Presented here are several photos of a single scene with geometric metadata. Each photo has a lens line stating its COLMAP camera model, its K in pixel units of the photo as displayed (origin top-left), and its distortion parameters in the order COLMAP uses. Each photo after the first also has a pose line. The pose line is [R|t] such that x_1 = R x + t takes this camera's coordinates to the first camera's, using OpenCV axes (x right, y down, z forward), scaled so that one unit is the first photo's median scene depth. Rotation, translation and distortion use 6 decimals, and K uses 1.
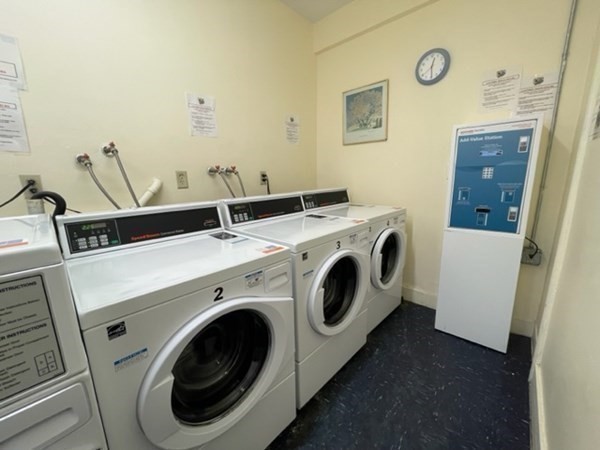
lens RADIAL K [[243.7, 0, 298.3], [0, 243.7, 224.5], [0, 0, 1]] dist [-0.005870, 0.001871]
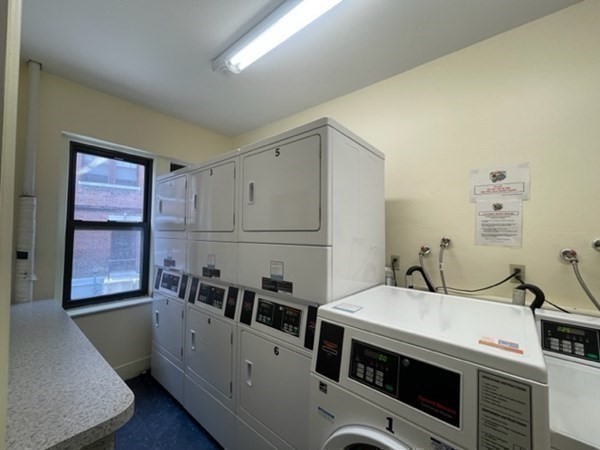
lens RADIAL K [[243.7, 0, 300.3], [0, 243.7, 226.8], [0, 0, 1]] dist [-0.005870, 0.001871]
pose [[0.052245, 0.000335, -0.998634, 0.084944], [-0.212831, 0.977029, -0.010806, -0.155571], [0.975691, 0.213105, 0.051116, -0.206549]]
